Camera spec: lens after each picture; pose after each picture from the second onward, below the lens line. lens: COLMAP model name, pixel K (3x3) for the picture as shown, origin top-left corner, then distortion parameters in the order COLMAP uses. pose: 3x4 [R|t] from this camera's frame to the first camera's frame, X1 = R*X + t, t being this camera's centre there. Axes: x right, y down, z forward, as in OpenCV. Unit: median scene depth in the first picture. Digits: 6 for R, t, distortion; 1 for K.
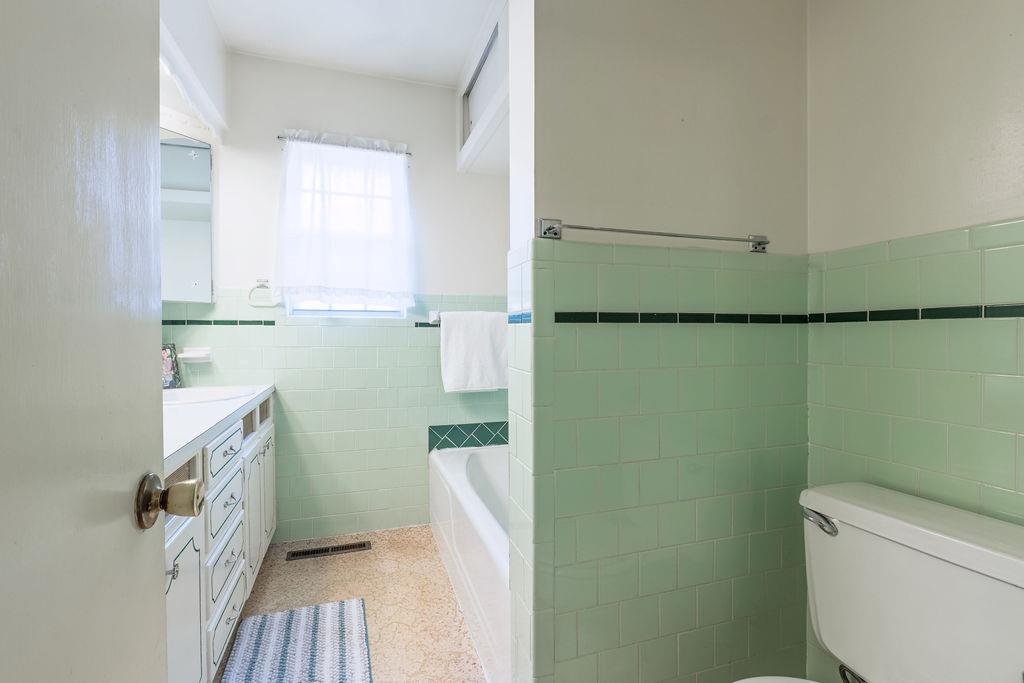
lens RADIAL K [[473.4, 0, 512.7], [0, 473.4, 339.1], [0, 0, 1]] dist [-0.008199, 0.000233]
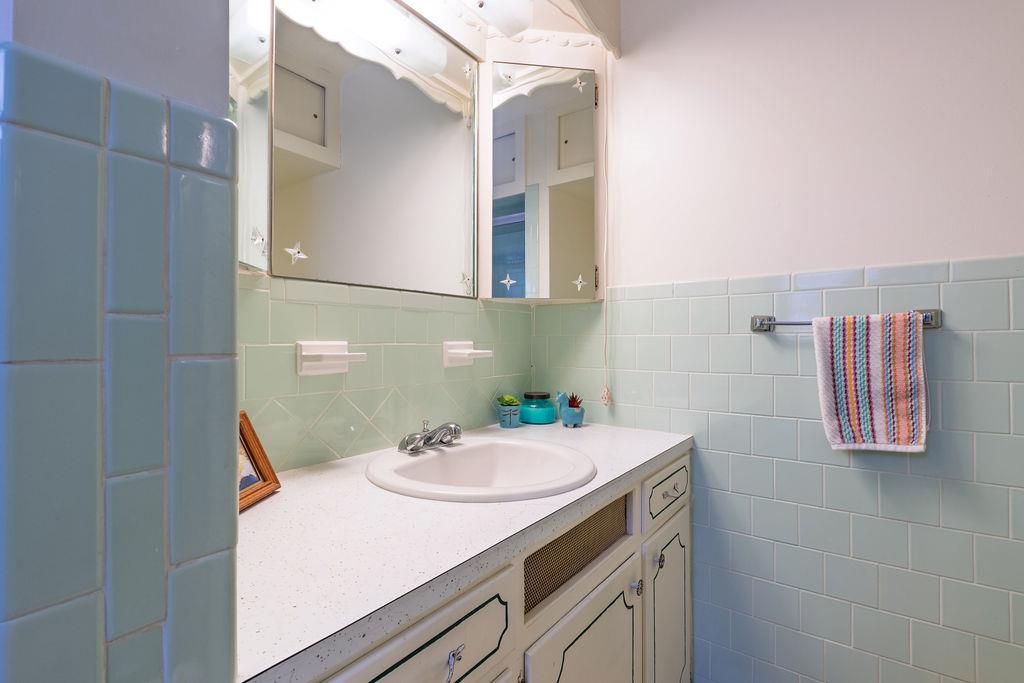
lens RADIAL K [[473.4, 0, 512.7], [0, 473.4, 339.1], [0, 0, 1]] dist [-0.008199, 0.000233]
pose [[0.580565, -0.002510, -0.814210, -0.110562], [-0.016902, 0.999743, -0.015134, -0.005015], [0.814038, 0.022548, 0.580374, 0.330278]]
